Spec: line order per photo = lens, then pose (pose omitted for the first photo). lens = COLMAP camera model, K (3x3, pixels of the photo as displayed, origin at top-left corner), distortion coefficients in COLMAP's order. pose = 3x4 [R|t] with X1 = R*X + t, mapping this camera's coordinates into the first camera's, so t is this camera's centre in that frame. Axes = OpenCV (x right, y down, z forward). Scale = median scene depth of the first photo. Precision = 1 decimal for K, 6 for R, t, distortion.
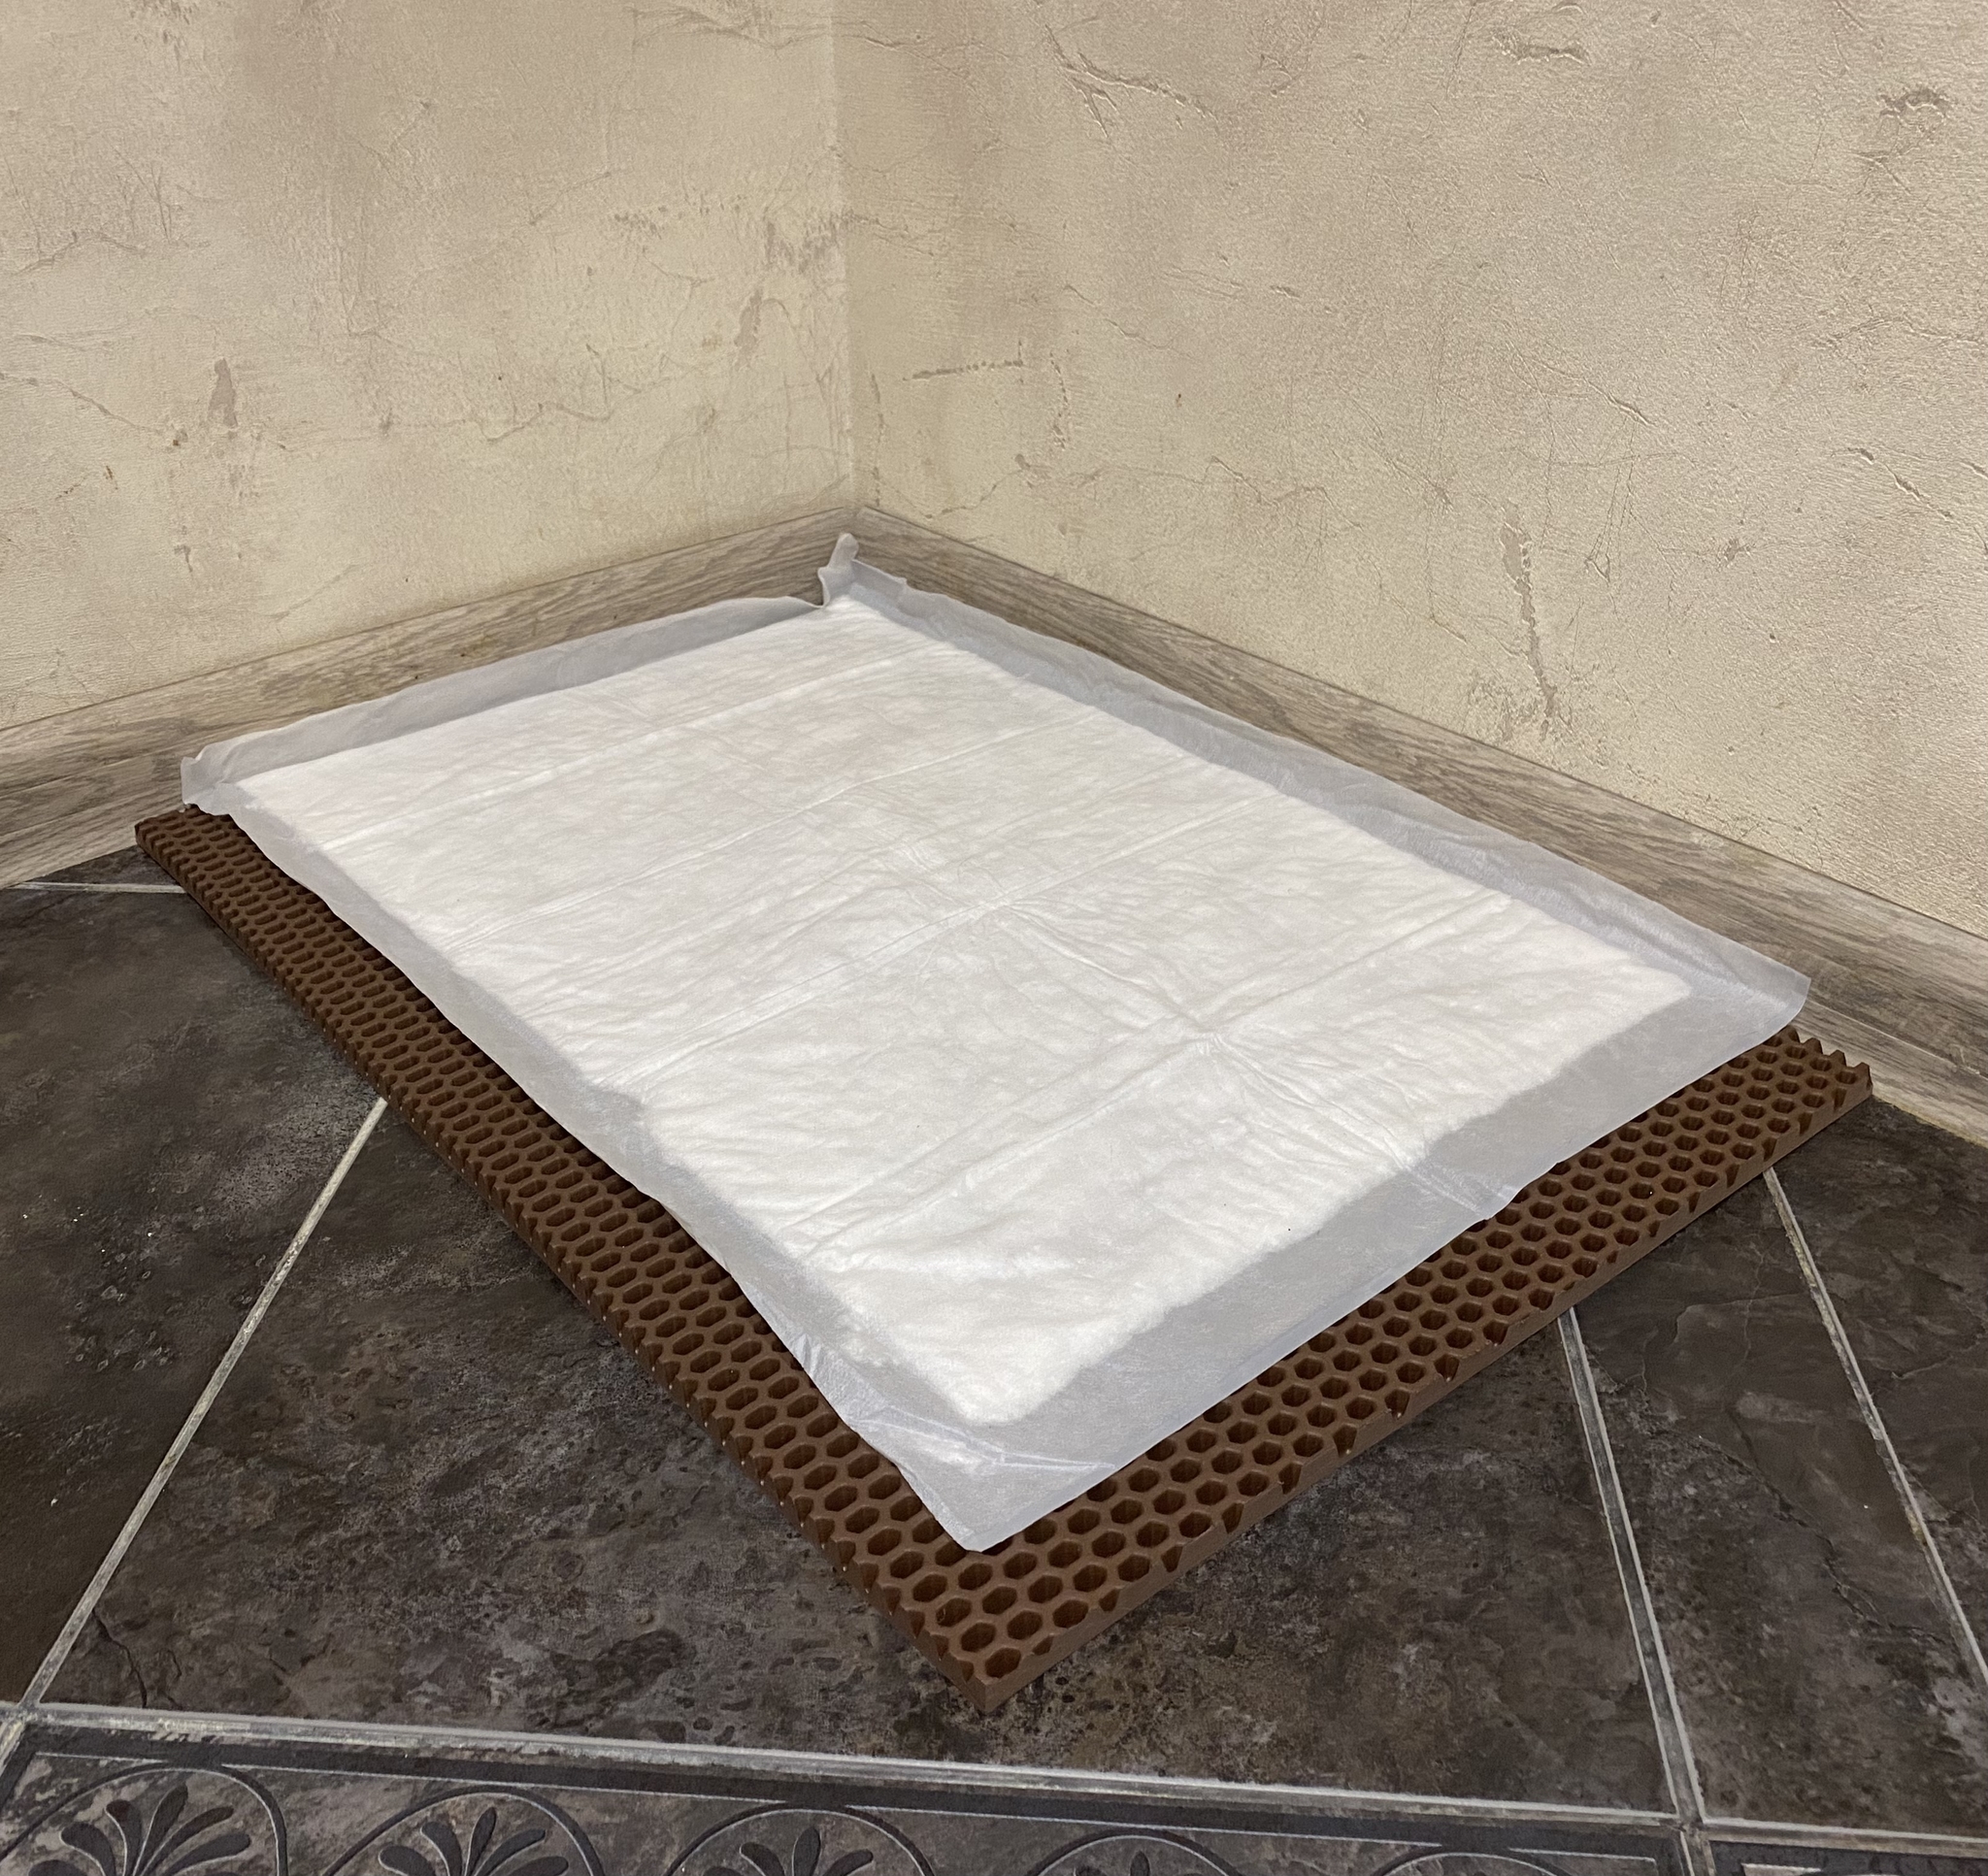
lens RADIAL K [[1916.1, 0, 969.2], [0, 1916.1, 934.1], [0, 0, 1]] dist [-0.007912, 0.016379]
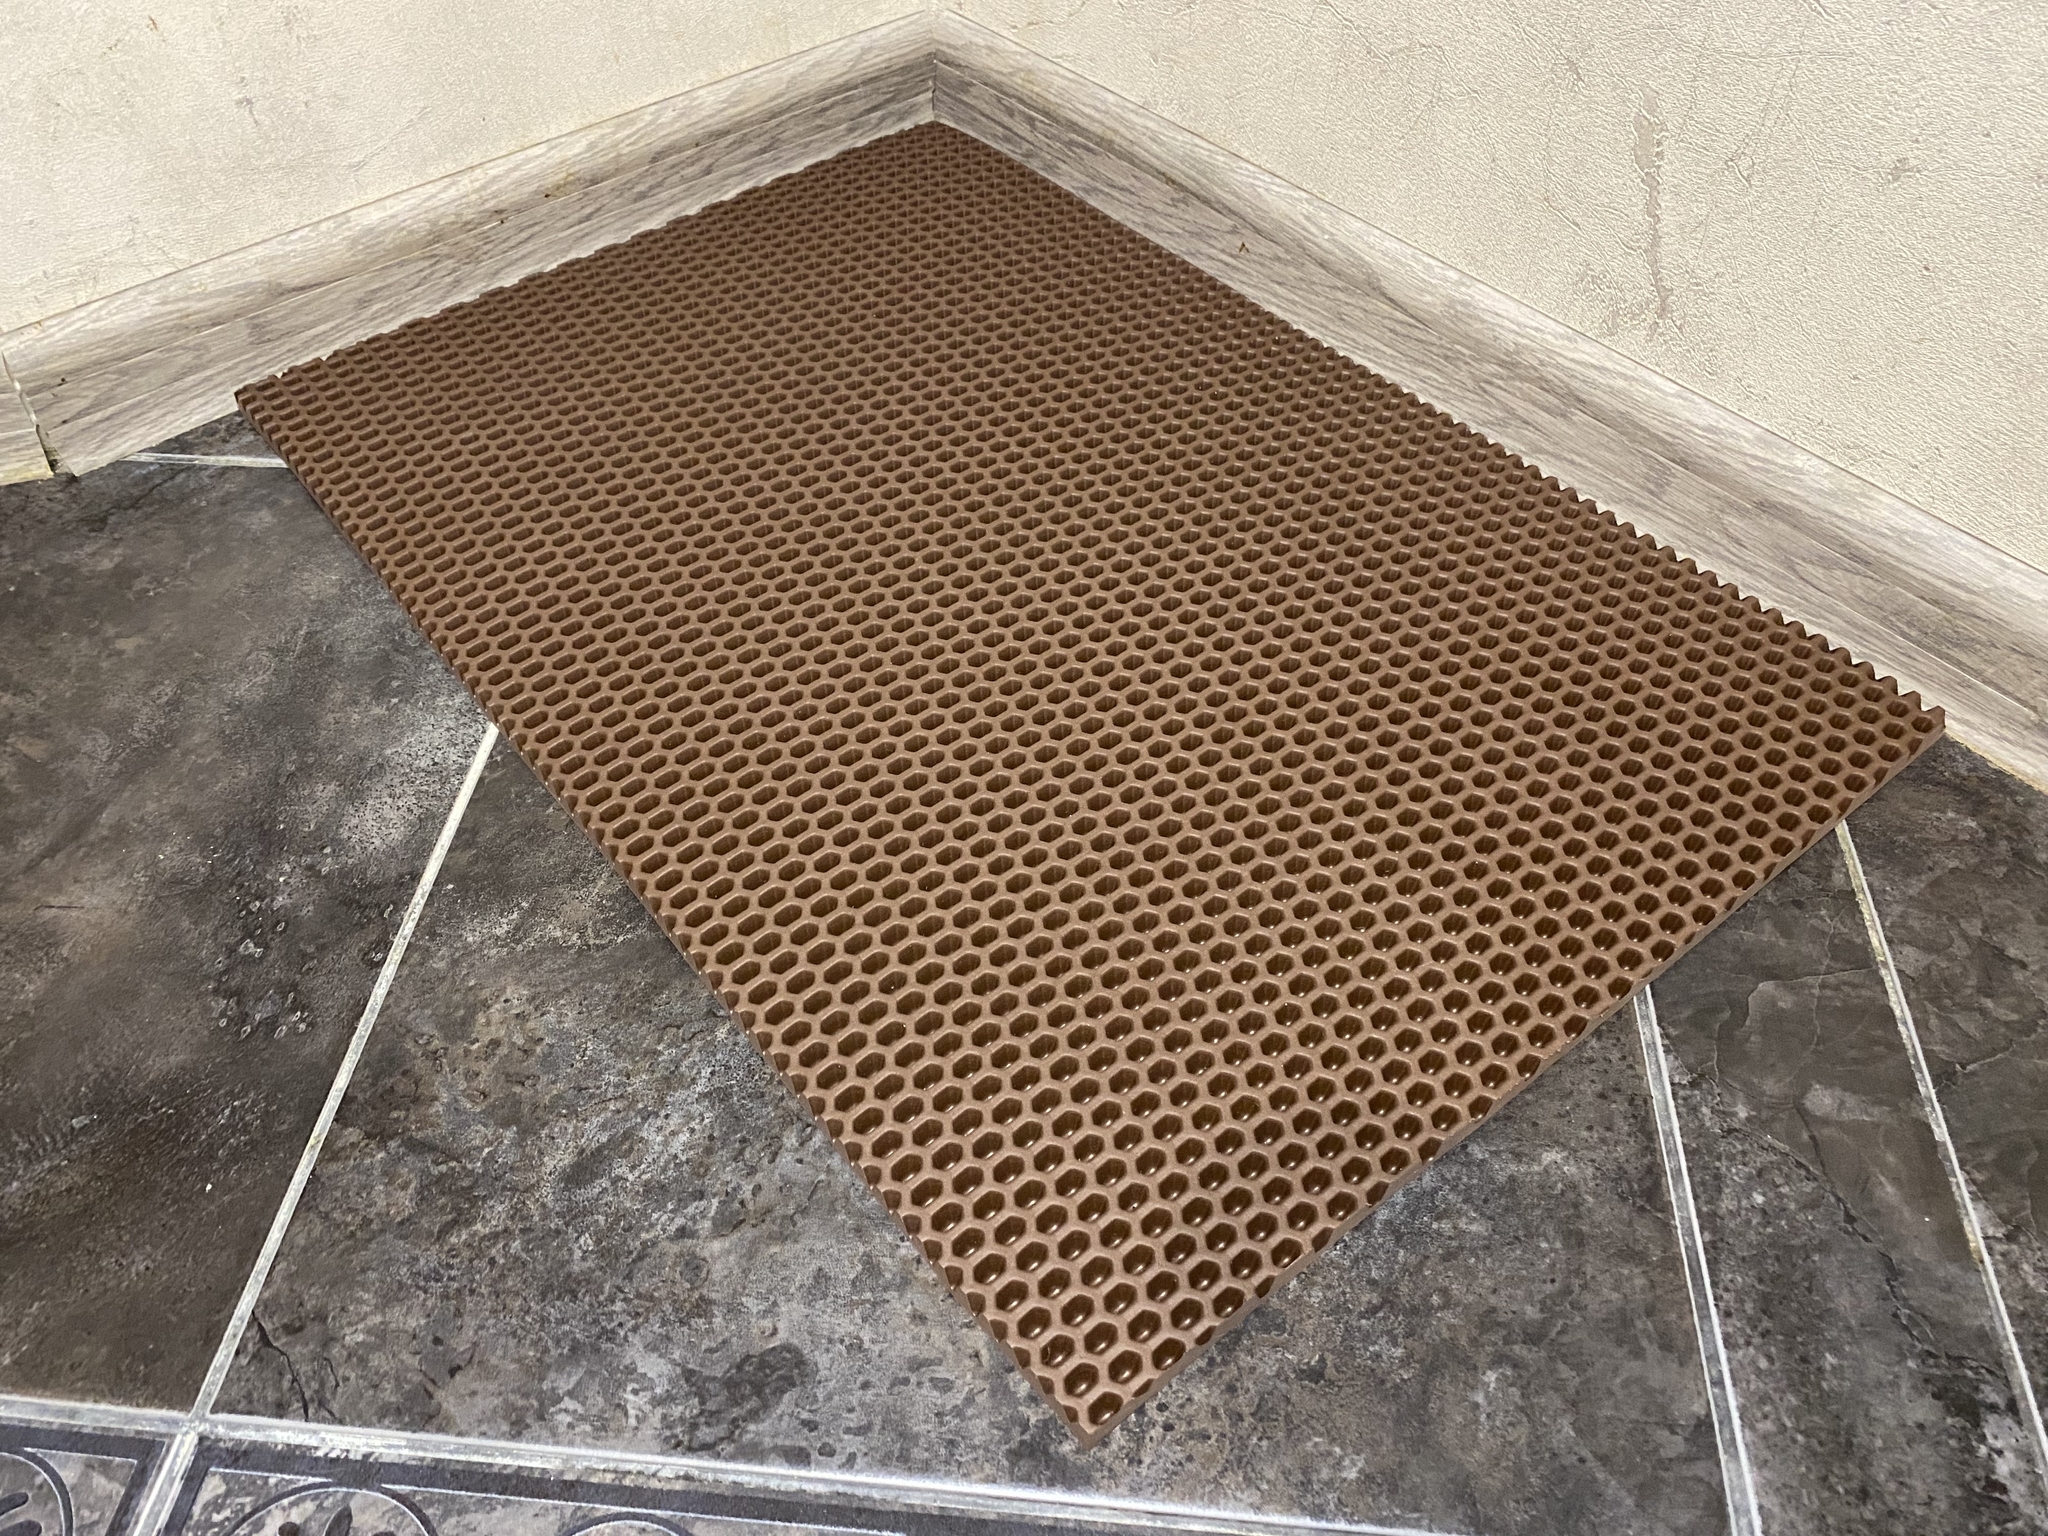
lens RADIAL K [[1570.5, 0, 1012.5], [0, 1570.5, 751.0], [0, 0, 1]] dist [-0.001765, 0.003296]
pose [[0.999965, 0.005513, -0.006367, -0.029058], [-0.003425, 0.956859, 0.290533, -0.196956], [0.007694, -0.290501, 0.956844, 0.249377]]
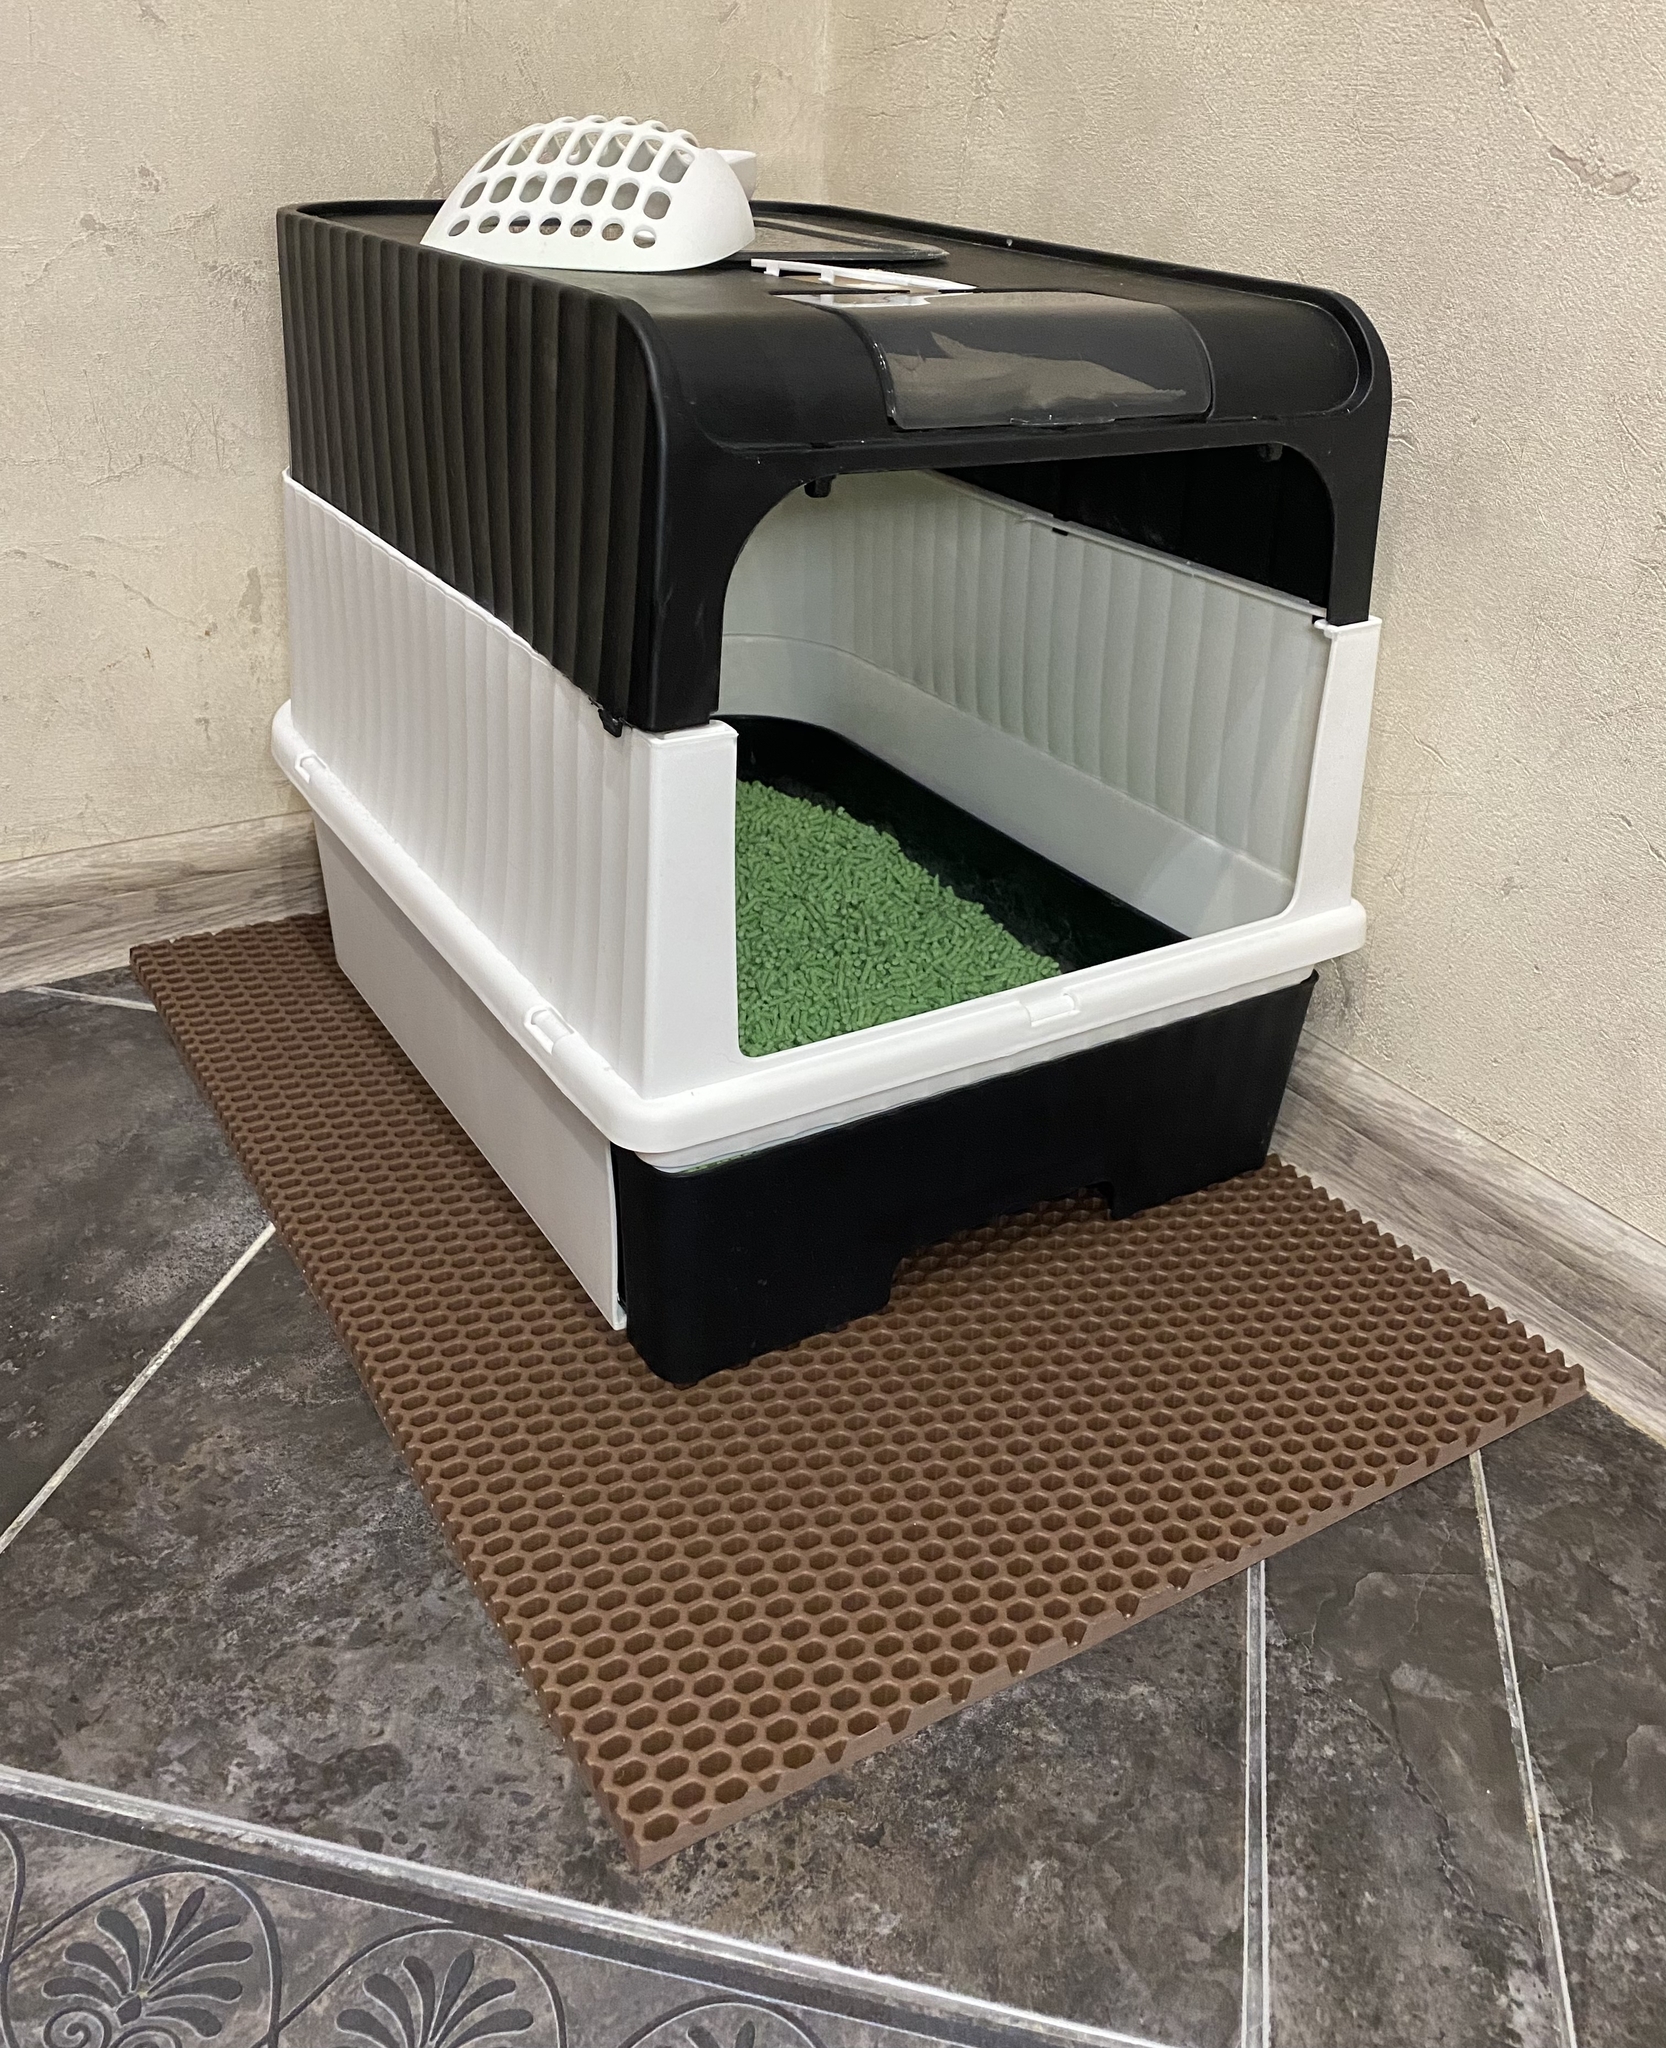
lens RADIAL K [[1702.3, 0, 844.7], [0, 1702.3, 983.5], [0, 0, 1]] dist [-0.001979, 0.008688]
pose [[0.990407, 0.117901, -0.072064, 0.122777], [-0.121287, 0.991617, -0.044557, -0.069894], [0.066207, 0.052870, 0.996404, -0.013996]]
